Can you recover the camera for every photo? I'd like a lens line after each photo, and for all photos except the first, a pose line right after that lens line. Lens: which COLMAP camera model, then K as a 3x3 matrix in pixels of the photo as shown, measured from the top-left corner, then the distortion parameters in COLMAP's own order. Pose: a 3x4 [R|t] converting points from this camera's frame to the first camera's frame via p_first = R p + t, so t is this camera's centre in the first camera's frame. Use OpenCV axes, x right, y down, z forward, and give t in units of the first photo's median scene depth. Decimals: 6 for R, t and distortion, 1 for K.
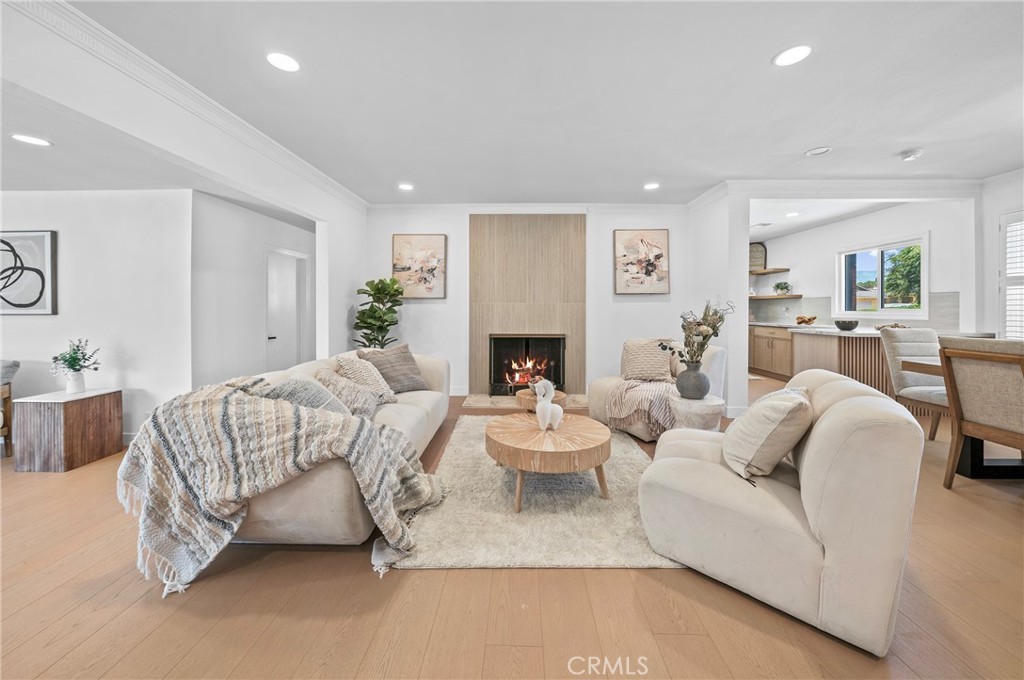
lens RADIAL K [[355.7, 0, 507.8], [0, 355.7, 307.2], [0, 0, 1]] dist [-0.007933, 0.000232]
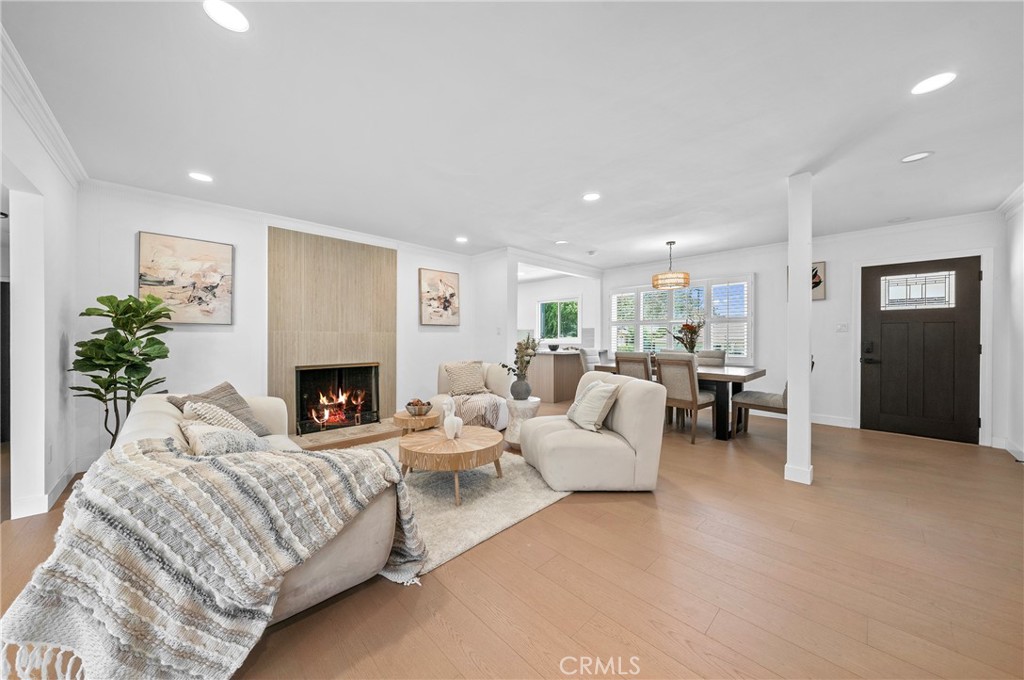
lens RADIAL K [[355.7, 0, 501.1], [0, 355.7, 334.6], [0, 0, 1]] dist [-0.007933, 0.000232]
pose [[0.706730, 0.004508, 0.707469, -0.334269], [-0.002312, 0.999989, -0.004063, -0.002027], [-0.707479, 0.001235, 0.706733, 0.017339]]
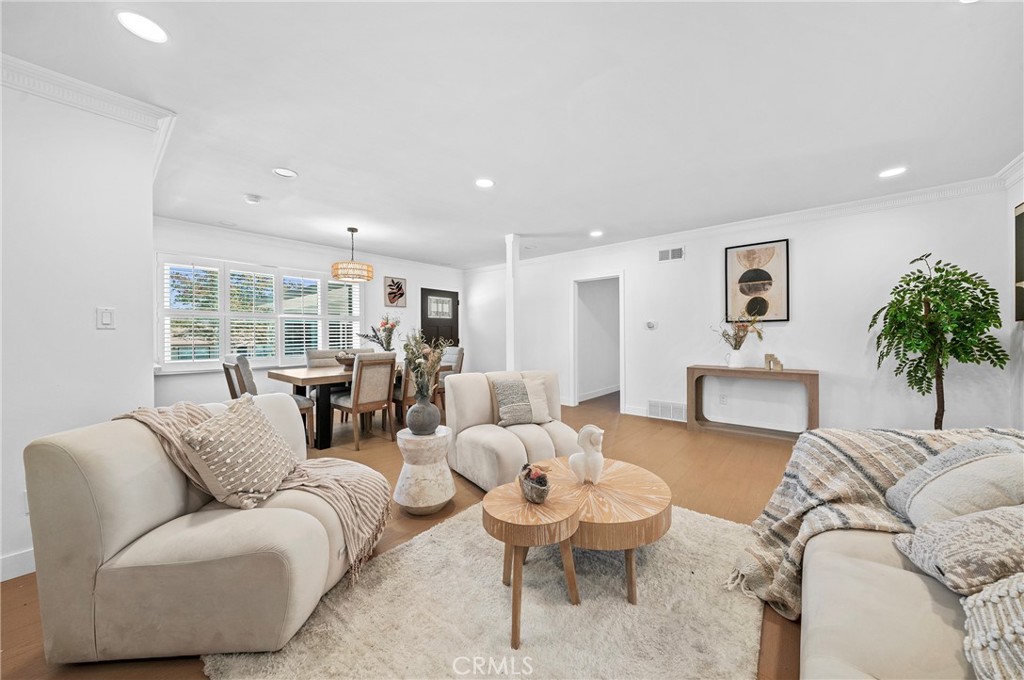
lens RADIAL K [[355.7, 0, 510.6], [0, 355.7, 340.8], [0, 0, 1]] dist [-0.007933, 0.000232]
pose [[-0.786931, -0.009562, 0.616967, -0.132472], [0.000779, 0.999864, 0.016490, 0.000136], [-0.617041, 0.013457, -0.786816, 0.938969]]
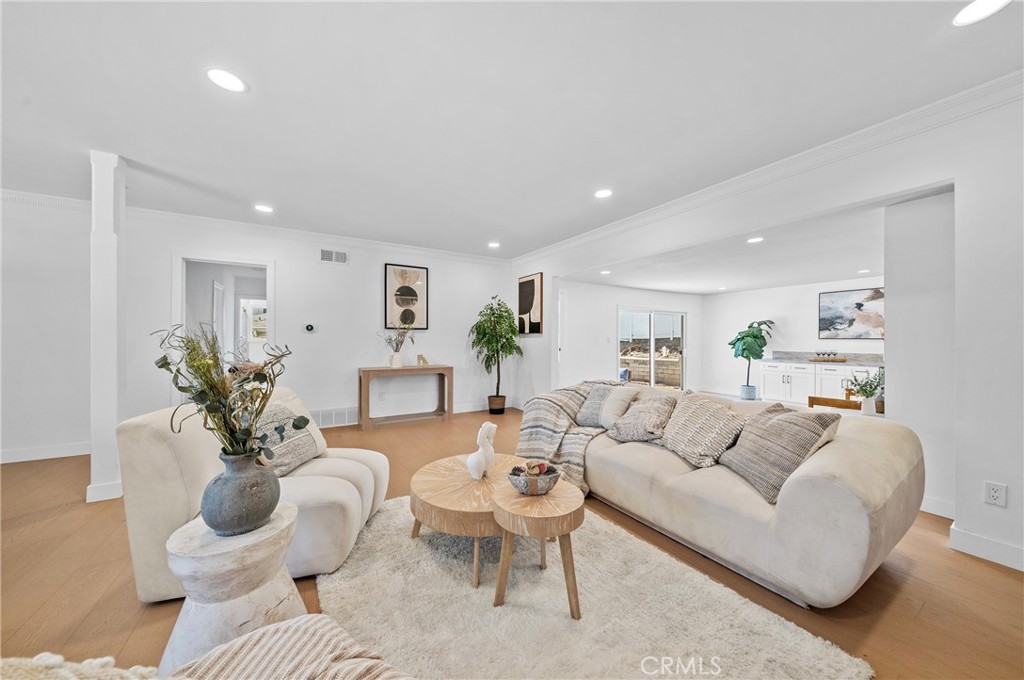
lens RADIAL K [[355.7, 0, 508.6], [0, 355.7, 338.6], [0, 0, 1]] dist [-0.007933, 0.000232]
pose [[-0.827275, -0.011226, -0.561684, 0.306569], [-0.008485, 0.999936, -0.007488, 0.002810], [0.561732, -0.001429, -0.827318, 0.945804]]
